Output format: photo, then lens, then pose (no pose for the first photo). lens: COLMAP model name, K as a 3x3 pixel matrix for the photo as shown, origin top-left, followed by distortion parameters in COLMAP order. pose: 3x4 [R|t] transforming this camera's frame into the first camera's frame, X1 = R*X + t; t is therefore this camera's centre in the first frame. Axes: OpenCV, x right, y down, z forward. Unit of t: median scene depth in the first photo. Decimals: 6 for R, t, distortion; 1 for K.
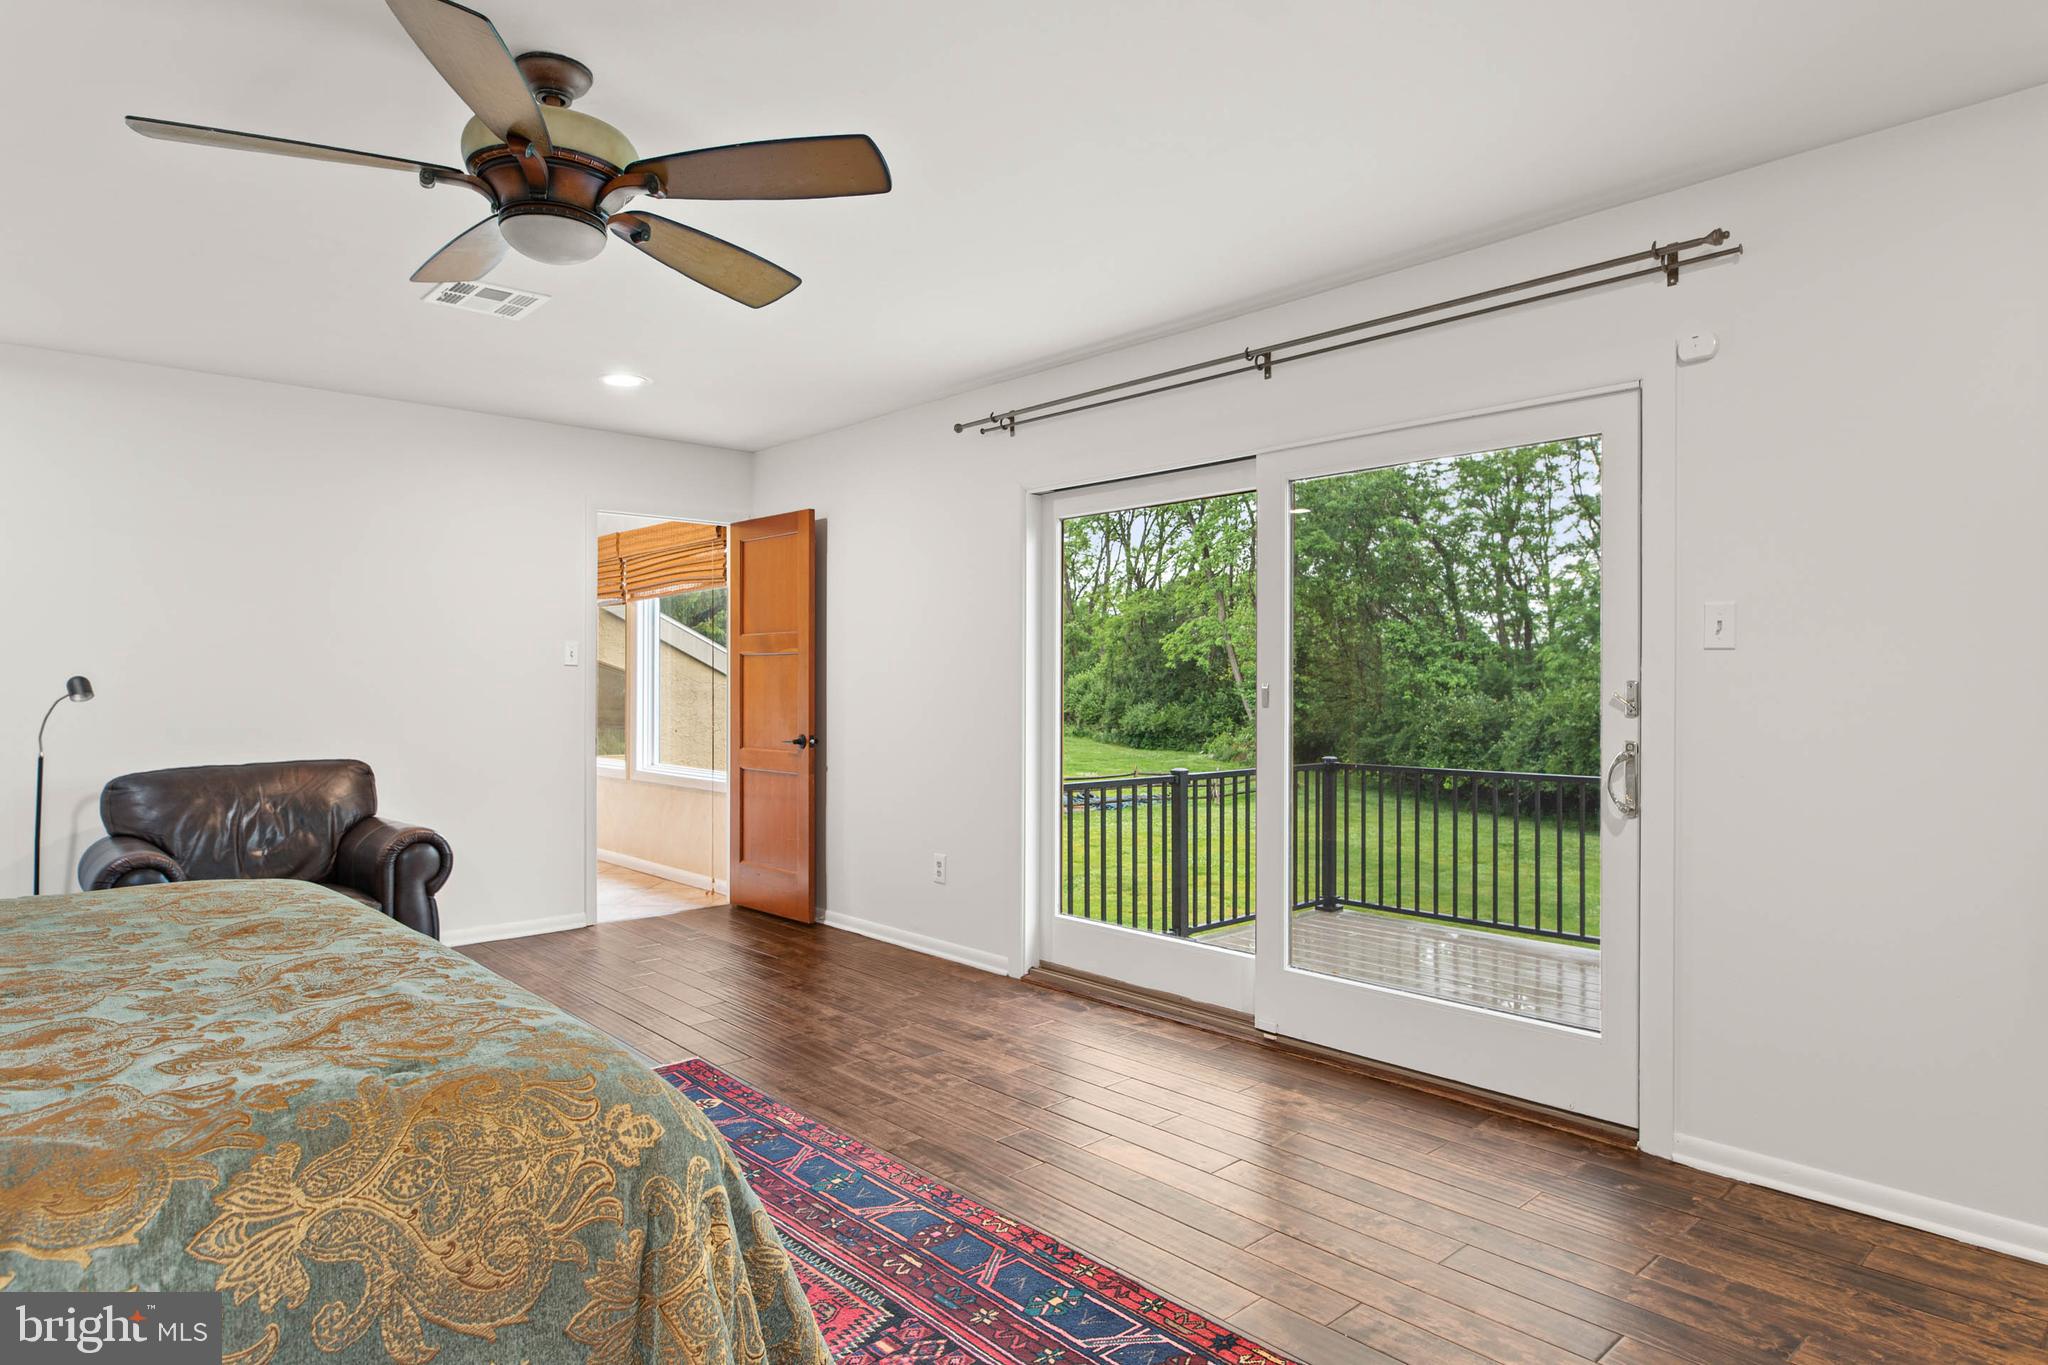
lens RADIAL K [[1185.5, 0, 1021.9], [0, 1185.5, 677.9], [0, 0, 1]] dist [0.007192, -0.003689]
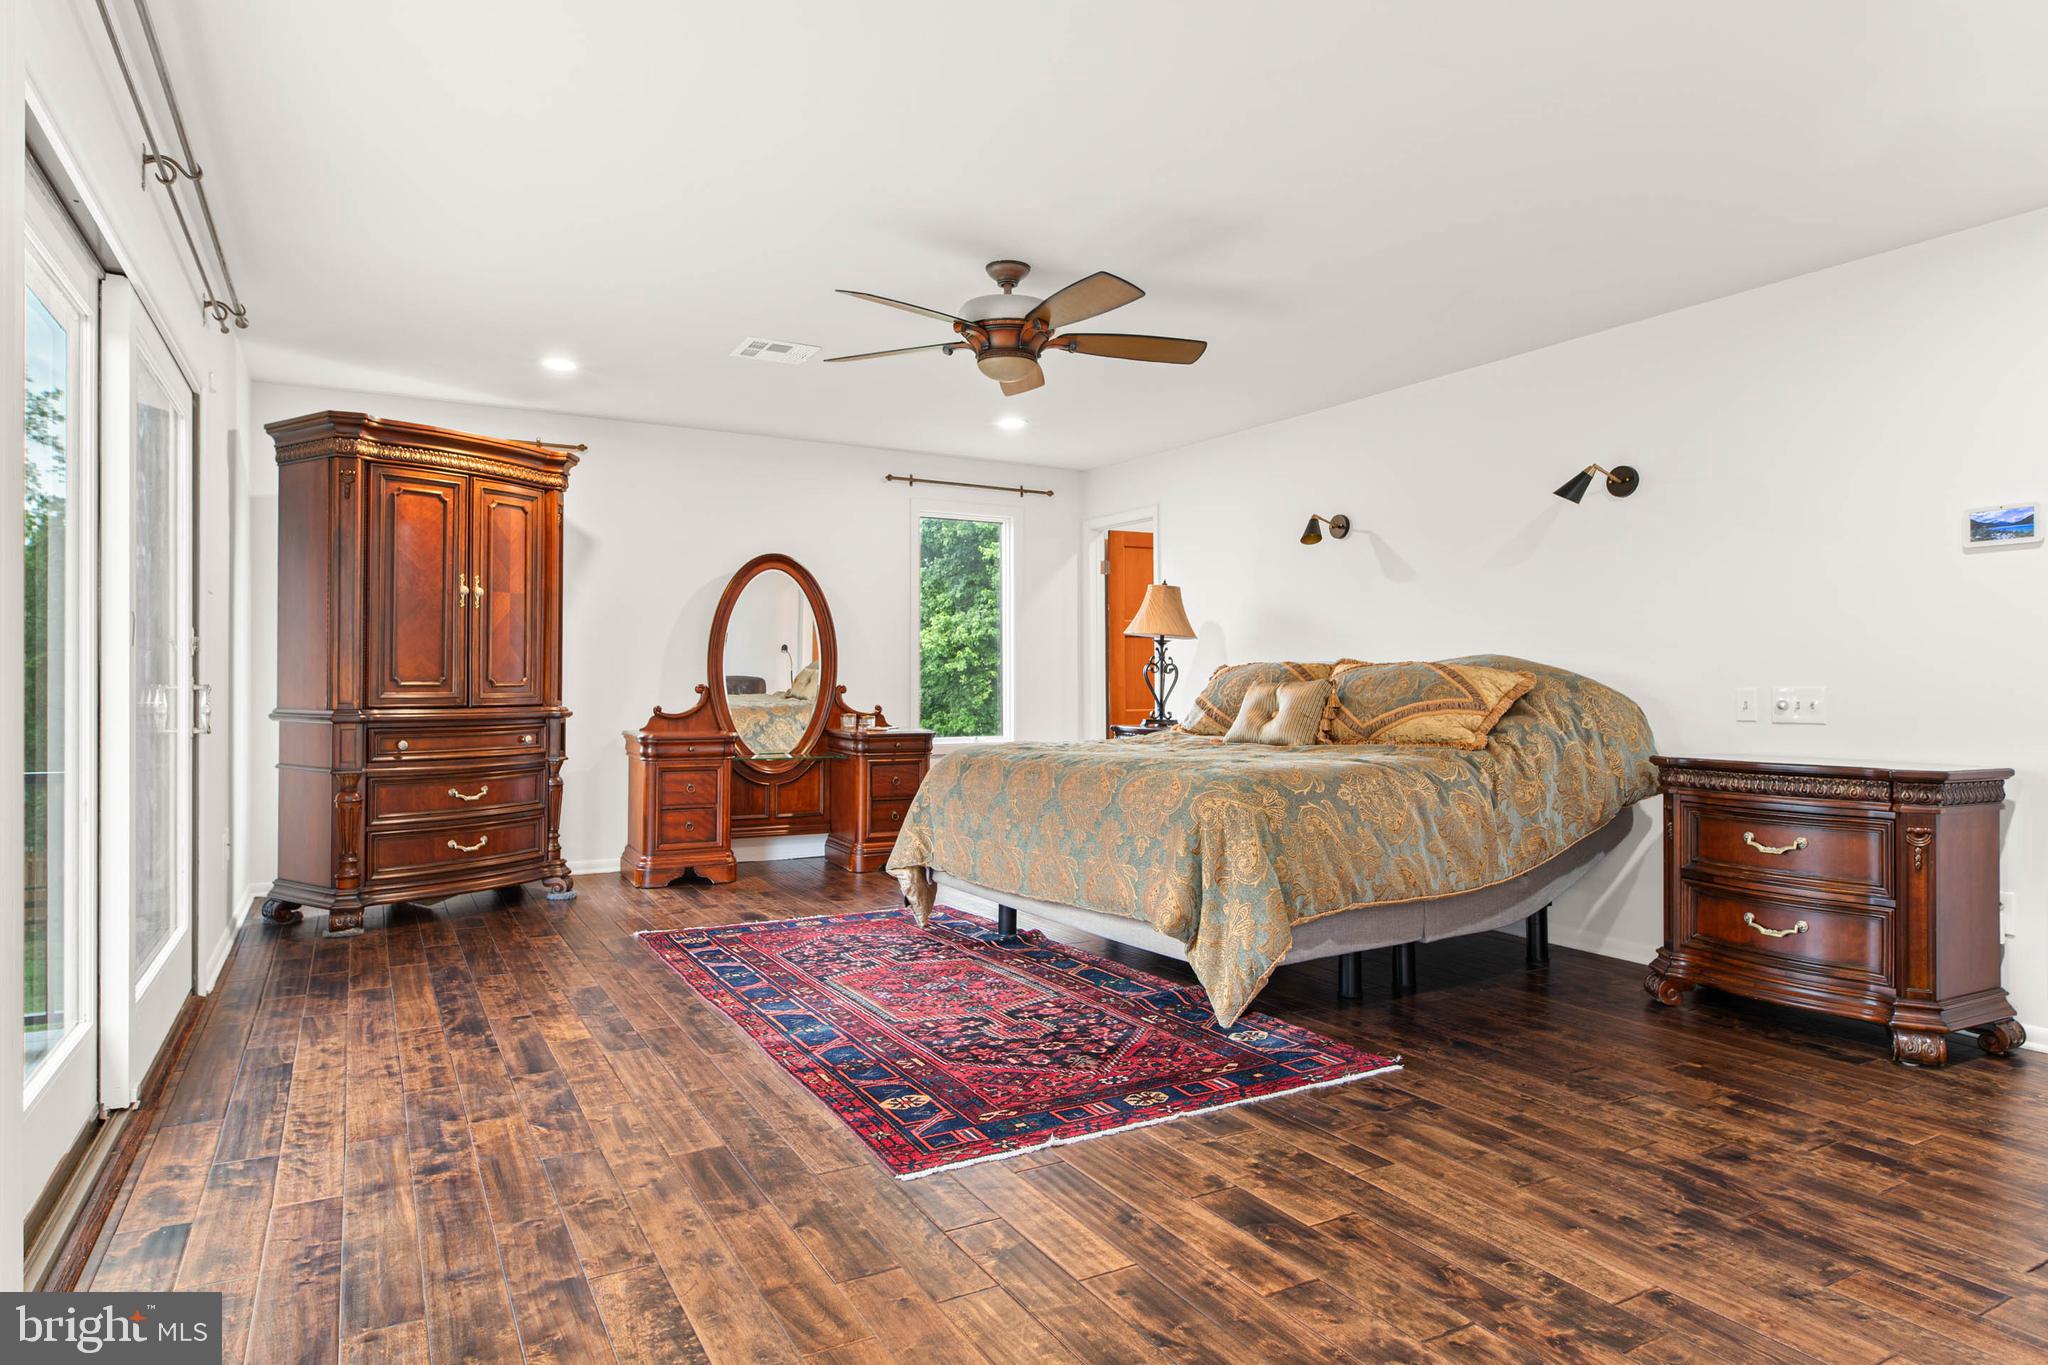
lens RADIAL K [[1185.5, 0, 1025.2], [0, 1185.5, 679.4], [0, 0, 1]] dist [0.007192, -0.003689]
pose [[-0.976573, -0.003517, 0.215157, -0.489226], [-0.005708, 0.999938, -0.009561, 0.050846], [-0.215110, -0.010565, -0.976533, 1.650976]]
